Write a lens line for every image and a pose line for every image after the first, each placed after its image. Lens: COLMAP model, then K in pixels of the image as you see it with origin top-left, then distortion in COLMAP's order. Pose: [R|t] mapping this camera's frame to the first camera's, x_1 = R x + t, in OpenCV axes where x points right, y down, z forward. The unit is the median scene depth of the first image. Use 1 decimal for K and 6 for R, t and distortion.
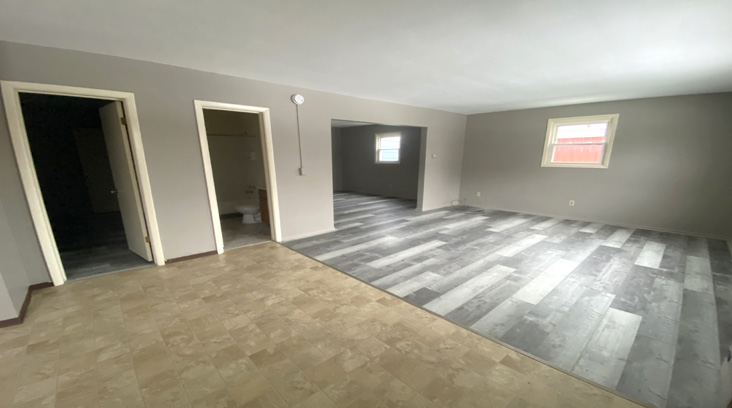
lens RADIAL K [[304.0, 0, 367.4], [0, 304.0, 206.8], [0, 0, 1]] dist [-0.012437, -0.002645]
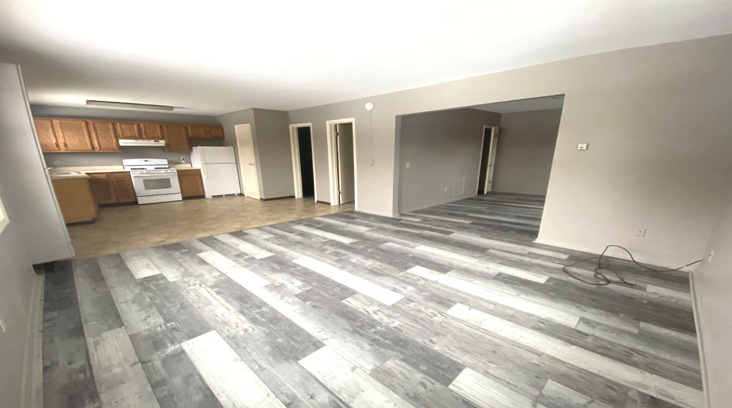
lens RADIAL K [[304.0, 0, 367.8], [0, 304.0, 203.7], [0, 0, 1]] dist [-0.012437, -0.002645]
pose [[0.059984, 0.167137, -0.984107, 1.799220], [-0.170167, 0.973164, 0.154906, -0.237217], [0.983588, 0.158170, 0.086815, 1.499748]]
